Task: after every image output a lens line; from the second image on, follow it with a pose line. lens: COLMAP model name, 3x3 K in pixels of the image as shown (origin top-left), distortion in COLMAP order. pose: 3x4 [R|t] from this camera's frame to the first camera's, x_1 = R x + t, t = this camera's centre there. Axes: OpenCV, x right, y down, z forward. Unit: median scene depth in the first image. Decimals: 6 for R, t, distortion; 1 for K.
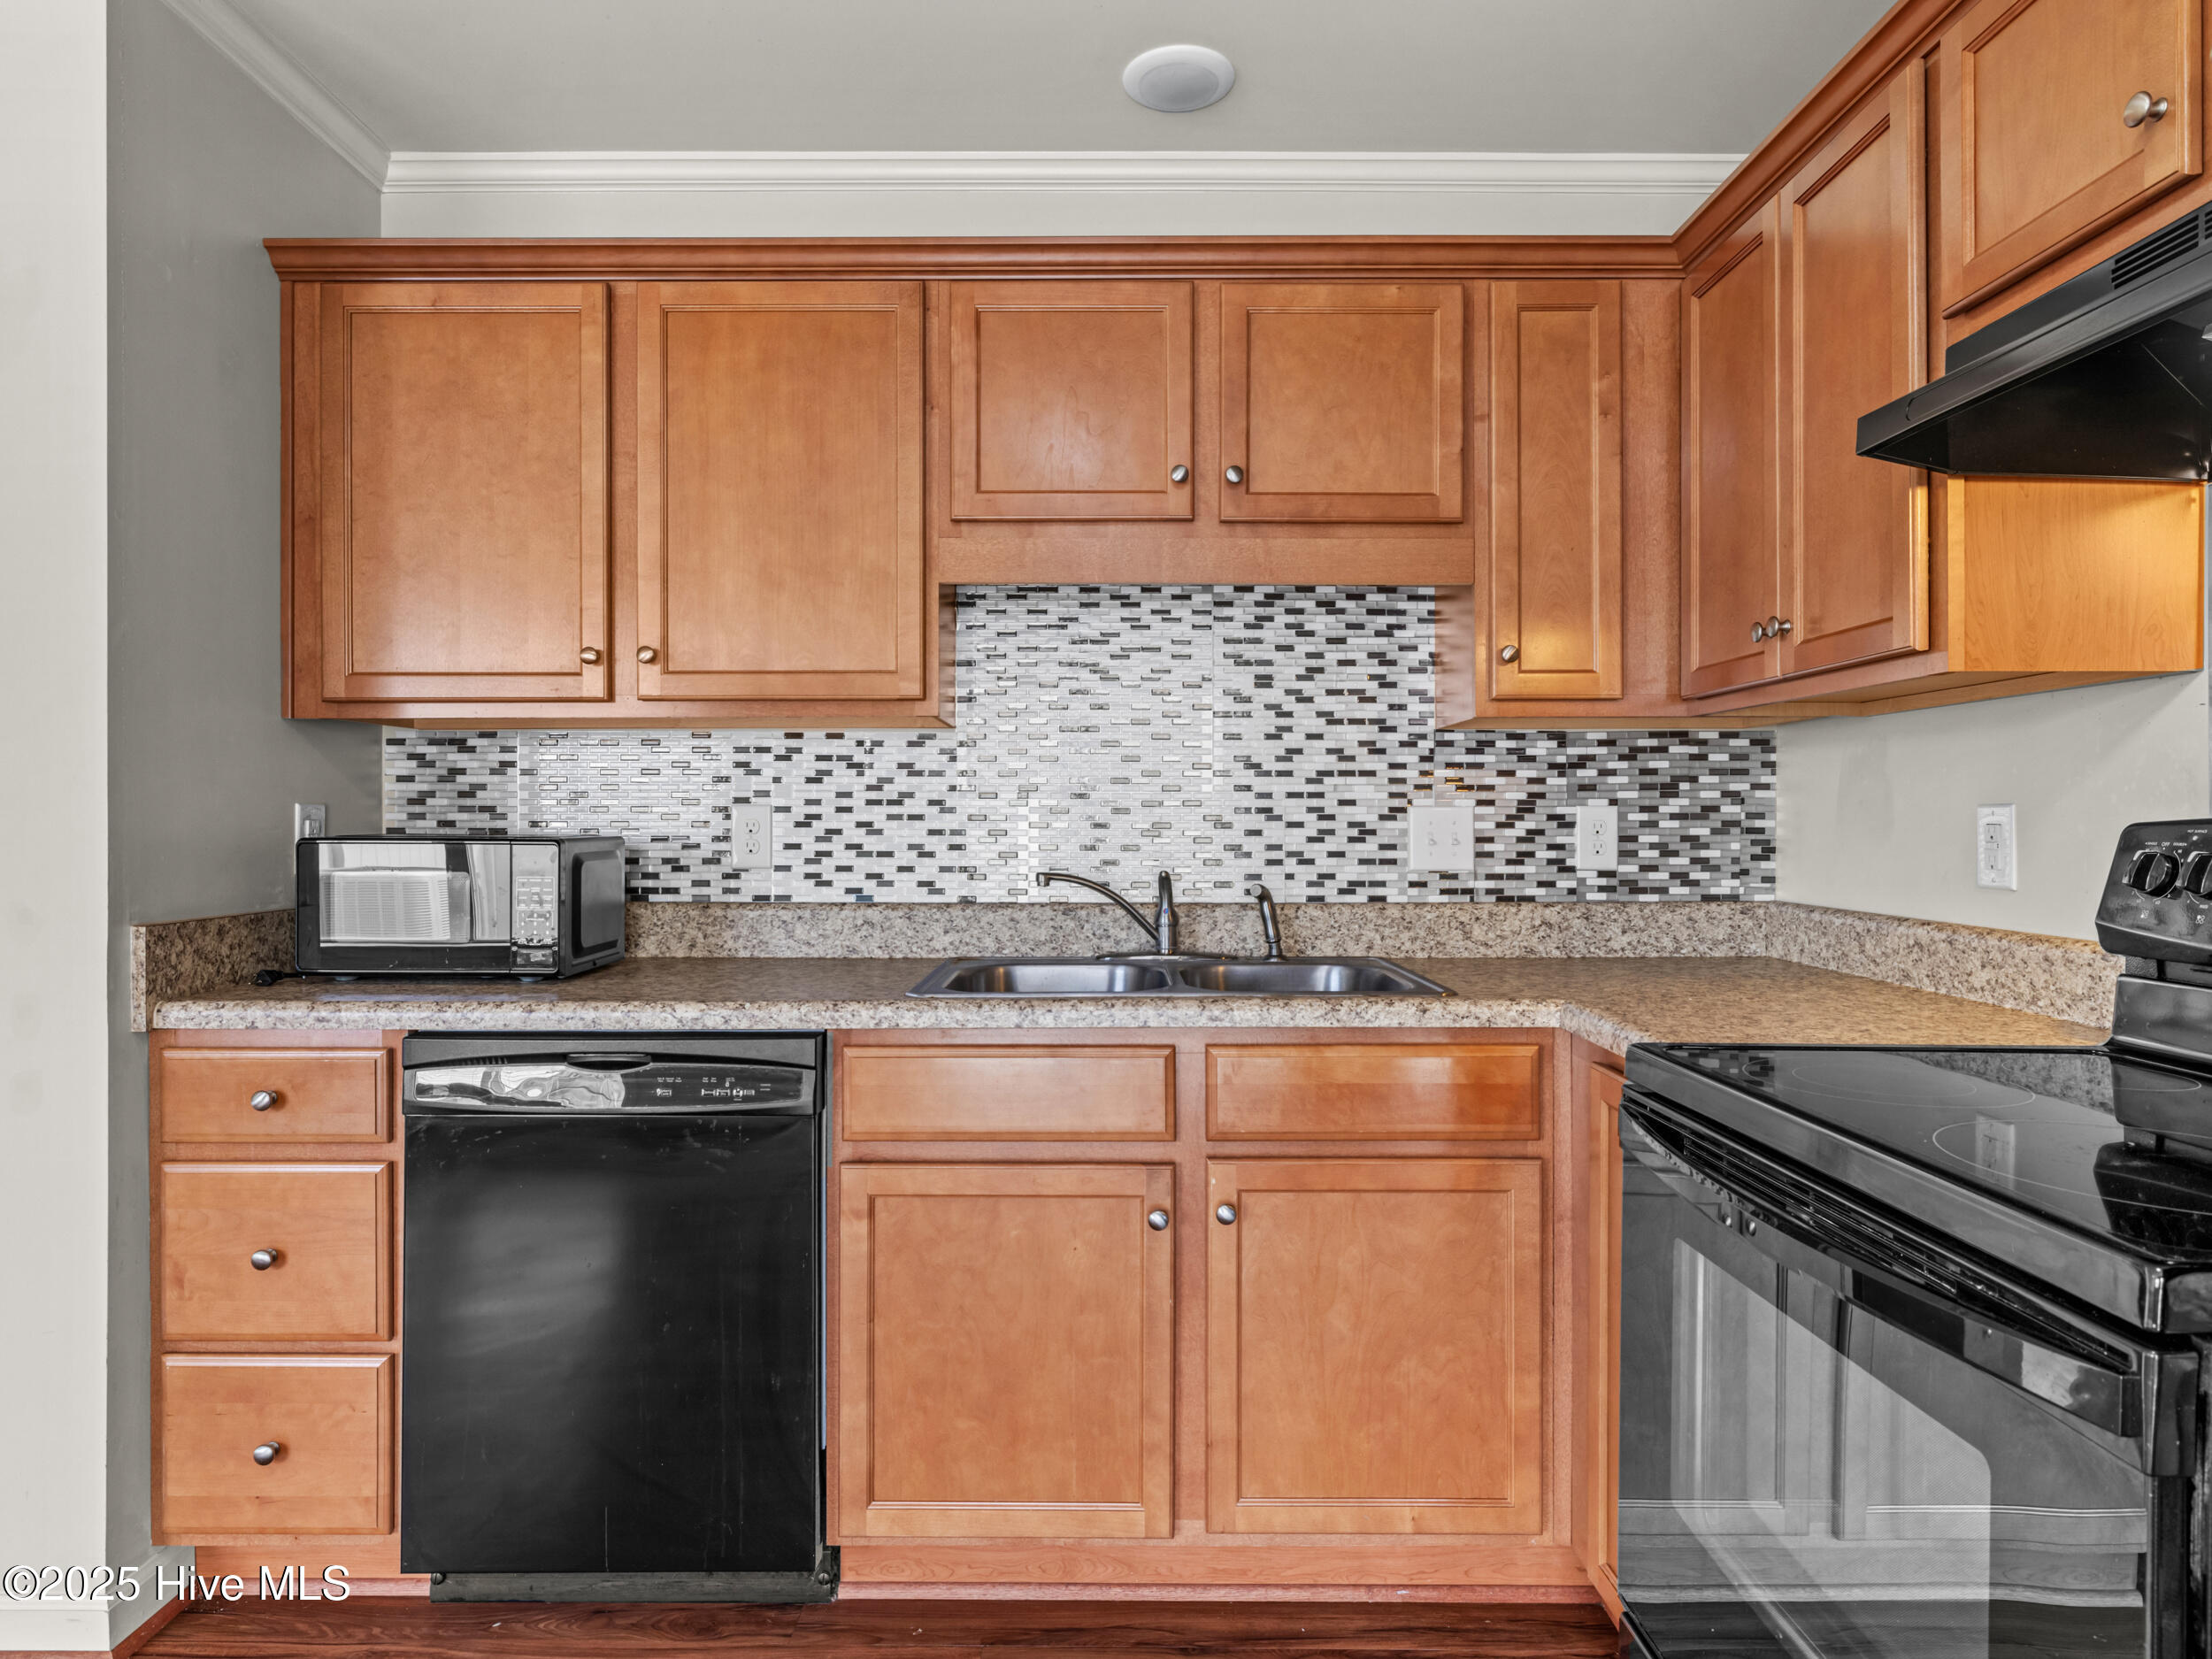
lens RADIAL K [[1285.4, 0, 1115.3], [0, 1285.4, 818.2], [0, 0, 1]] dist [-0.003309, 0.000077]
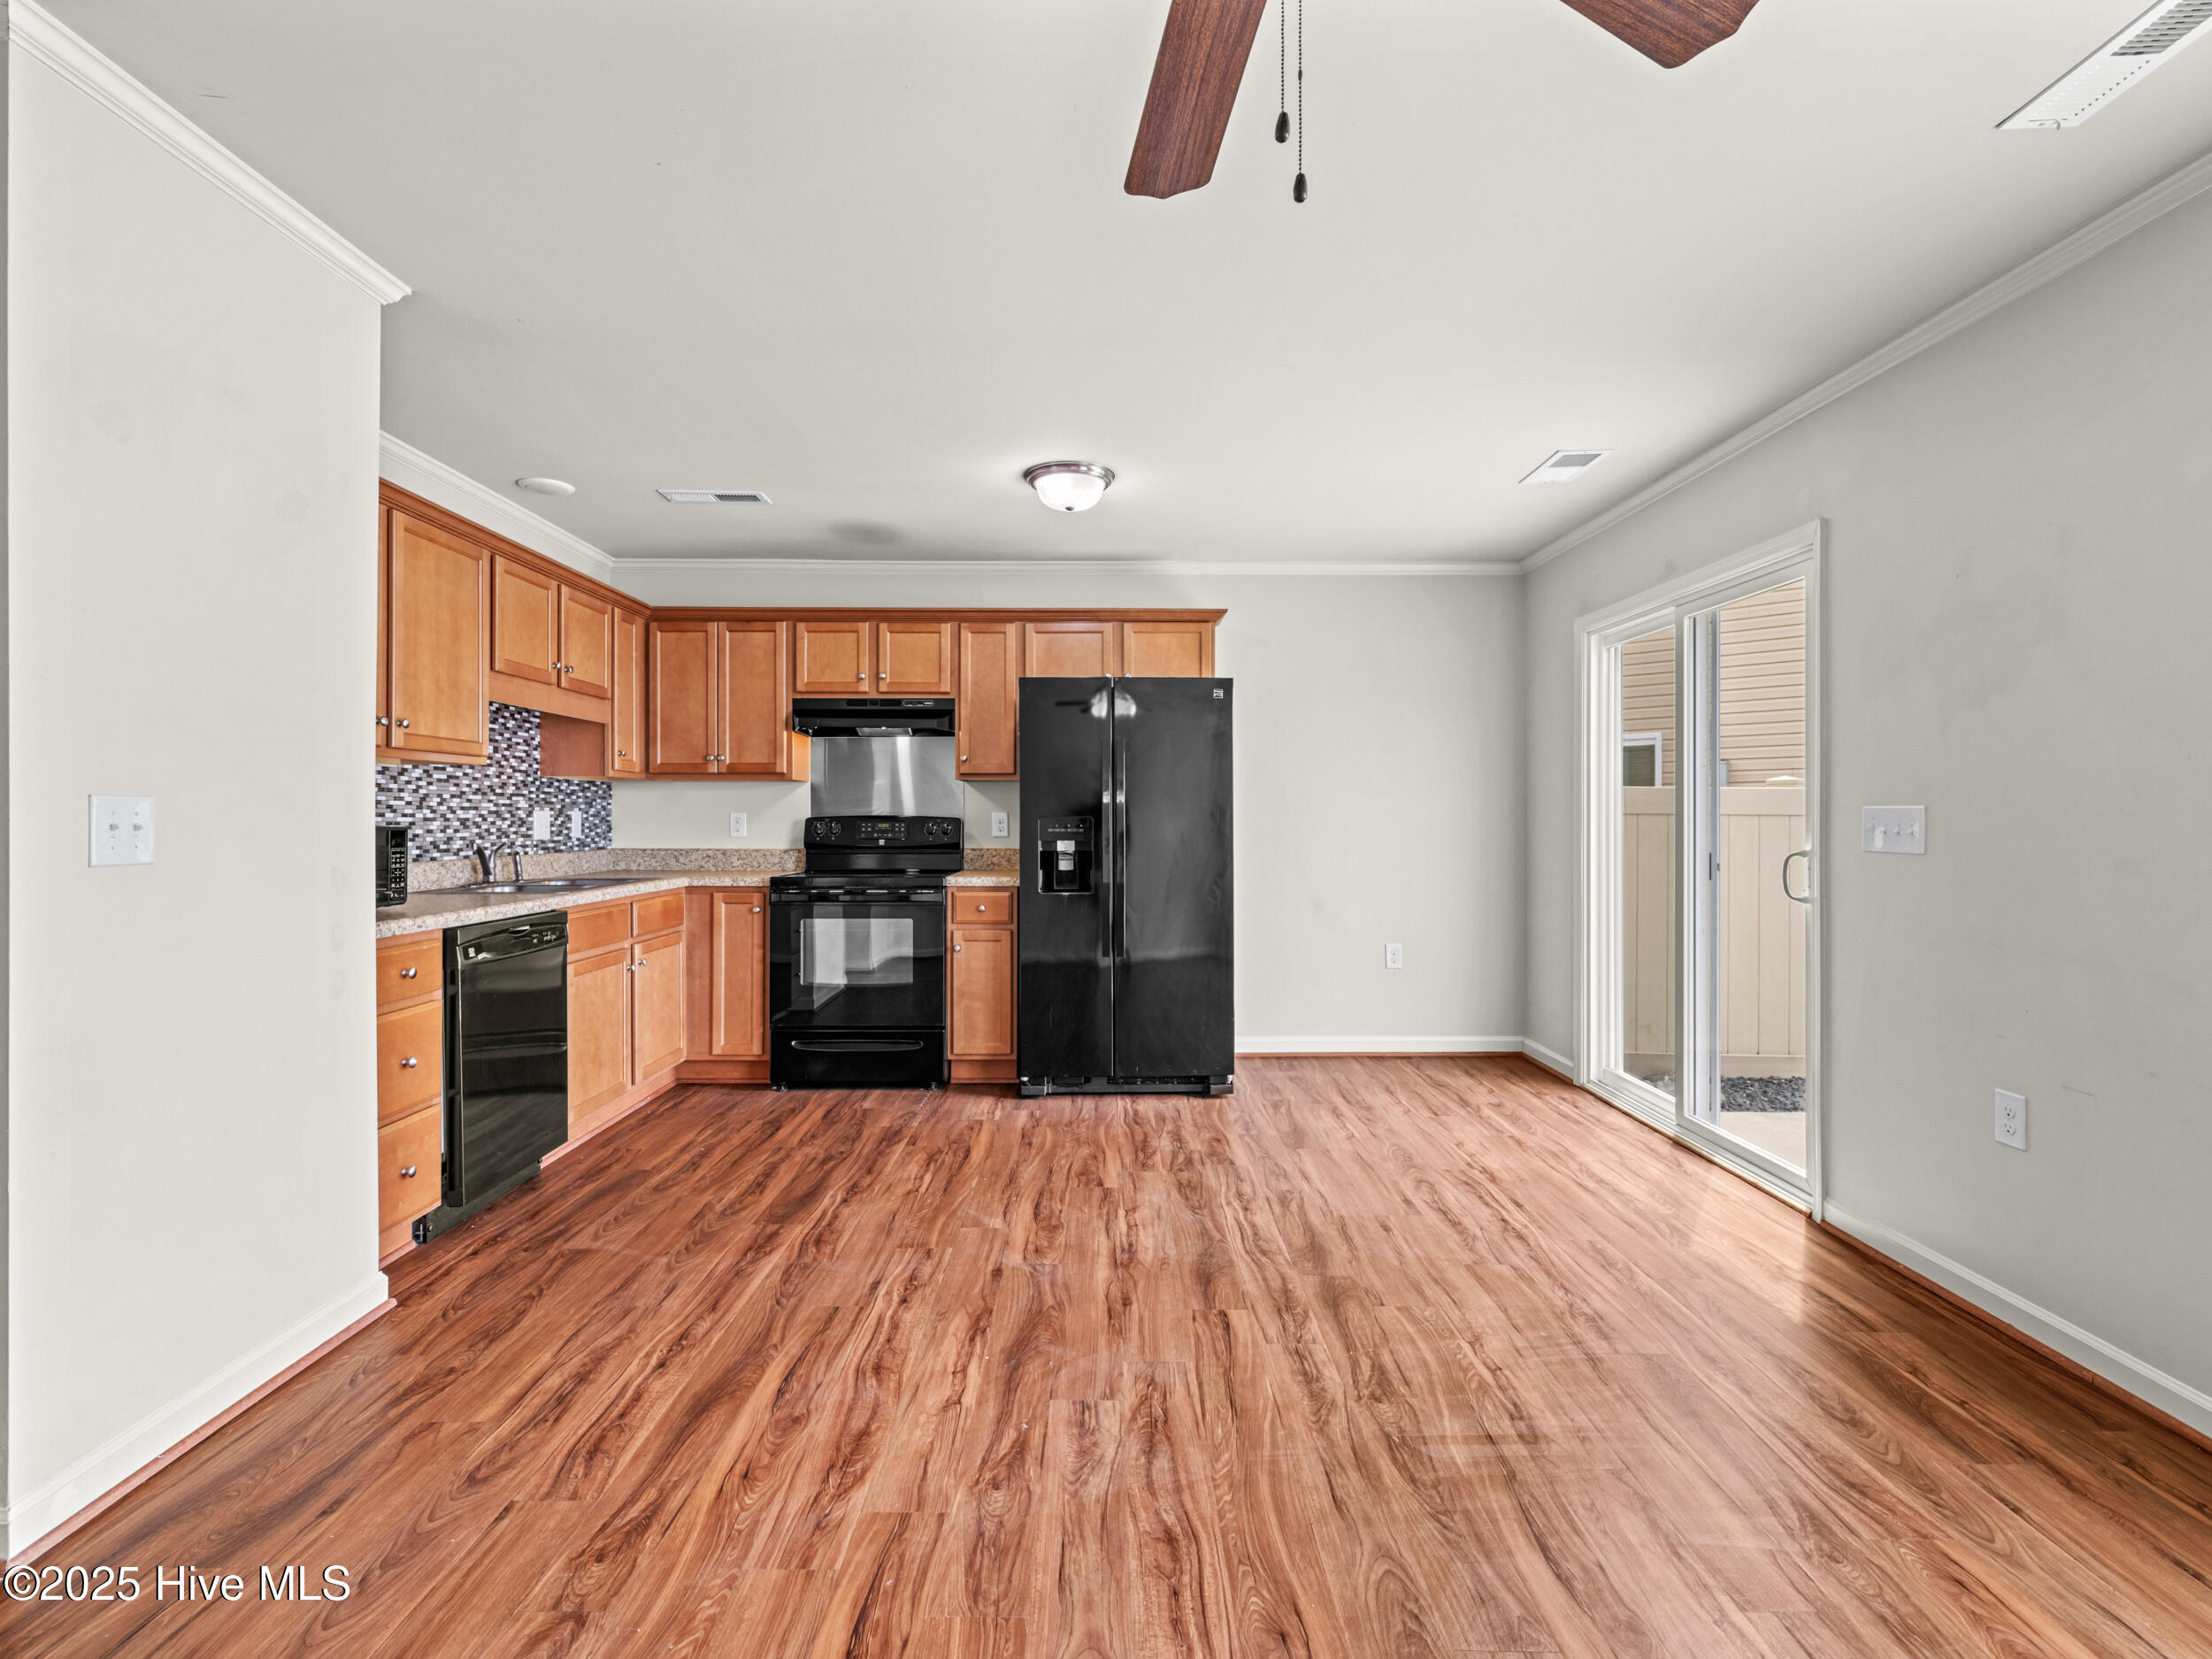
lens RADIAL K [[1051.6, 0, 1115.9], [0, 1051.6, 818.9], [0, 0, 1]] dist [0.003670, 0.000697]
pose [[-0.020237, -0.000619, 0.999795, -1.598411], [-0.001048, 0.999999, 0.000598, 0.002702], [-0.999795, -0.001036, -0.020237, 0.038664]]
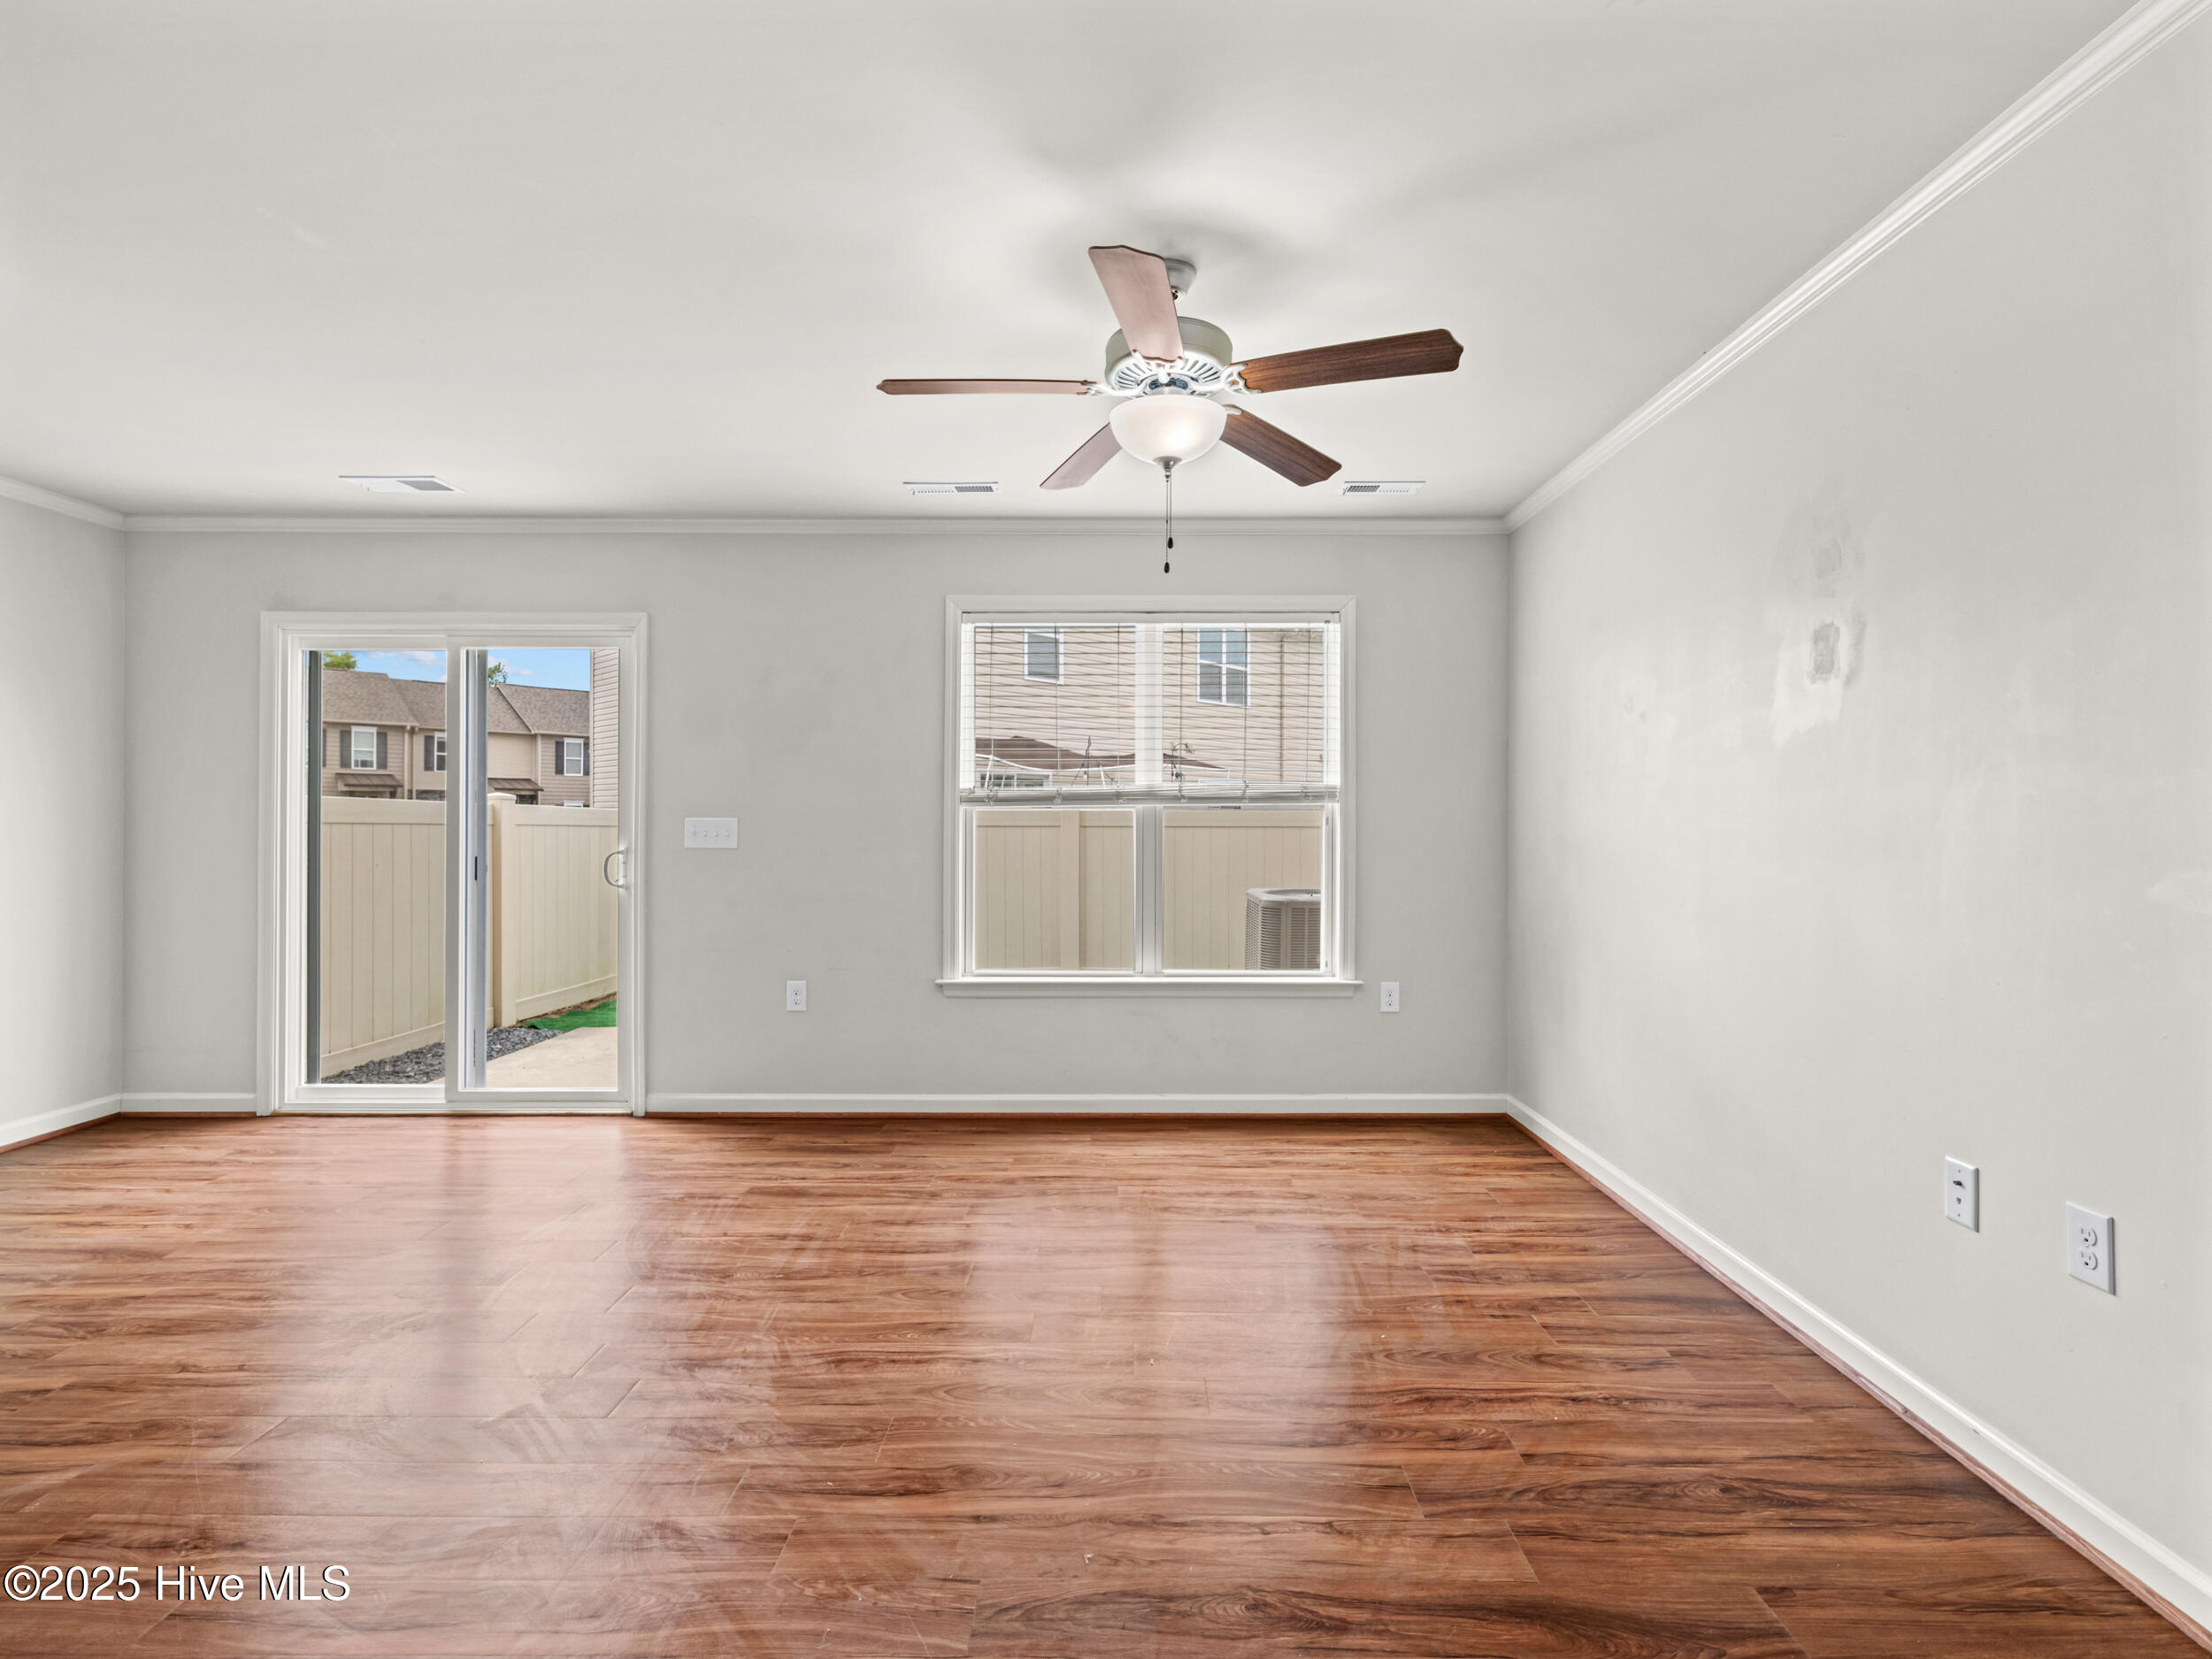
lens RADIAL K [[1051.6, 0, 1115.9], [0, 1051.6, 818.9], [0, 0, 1]] dist [0.003670, 0.000697]
pose [[-0.999987, 0.003561, -0.003697, -1.144645], [0.003569, 0.999991, -0.002269, -0.004711], [0.003689, -0.002282, -0.999991, 0.944622]]
